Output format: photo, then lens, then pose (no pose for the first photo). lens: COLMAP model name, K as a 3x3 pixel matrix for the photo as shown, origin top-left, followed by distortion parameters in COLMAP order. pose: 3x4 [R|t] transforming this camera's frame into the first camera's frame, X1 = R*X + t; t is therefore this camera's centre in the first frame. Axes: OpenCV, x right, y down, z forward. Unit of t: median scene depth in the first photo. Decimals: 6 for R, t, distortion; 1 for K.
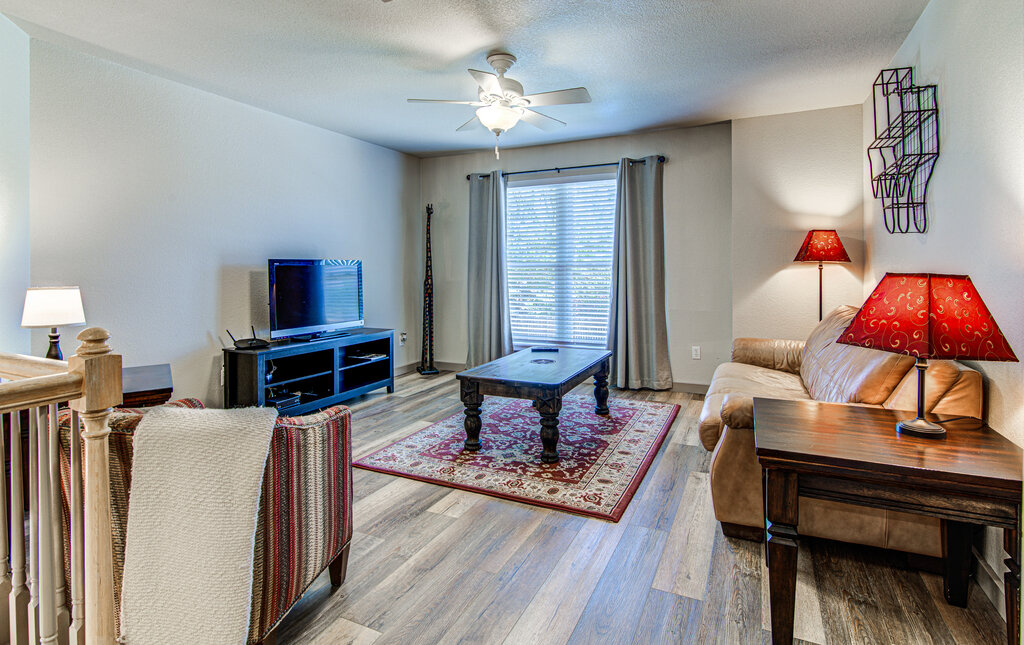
lens RADIAL K [[525.6, 0, 494.7], [0, 525.6, 274.7], [0, 0, 1]] dist [0.000183, -0.000430]
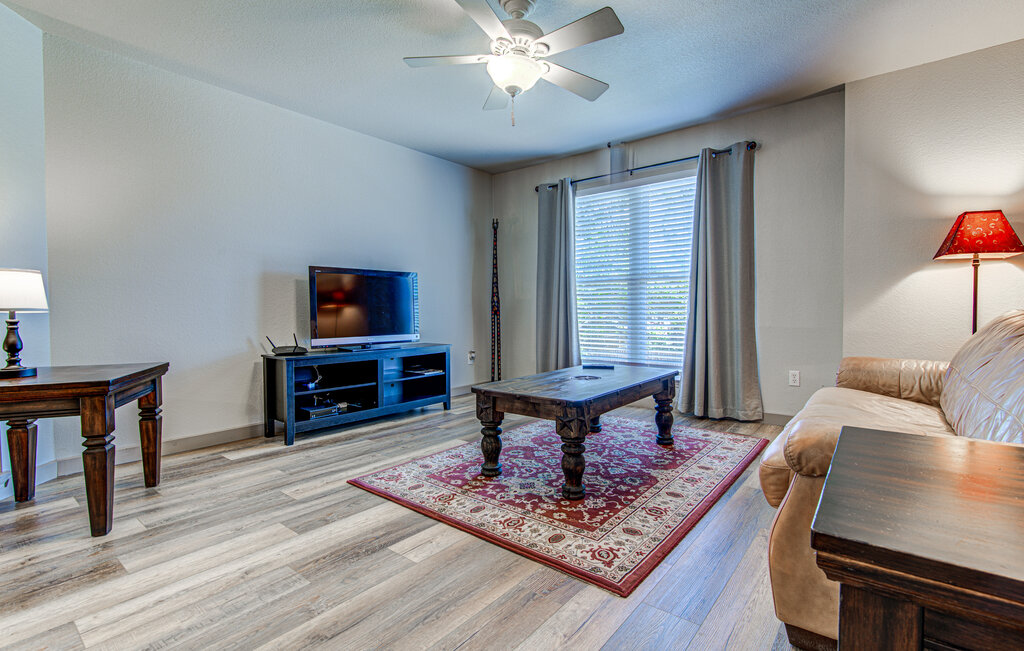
lens RADIAL K [[467.9, 0, 513.1], [0, 467.9, 323.1], [0, 0, 1]] dist [-0.004531, -0.000711]
pose [[0.975925, 0.006865, -0.218000, 0.140042], [-0.003151, 0.999844, 0.017376, 0.063032], [0.218085, -0.016271, 0.975794, 0.236735]]
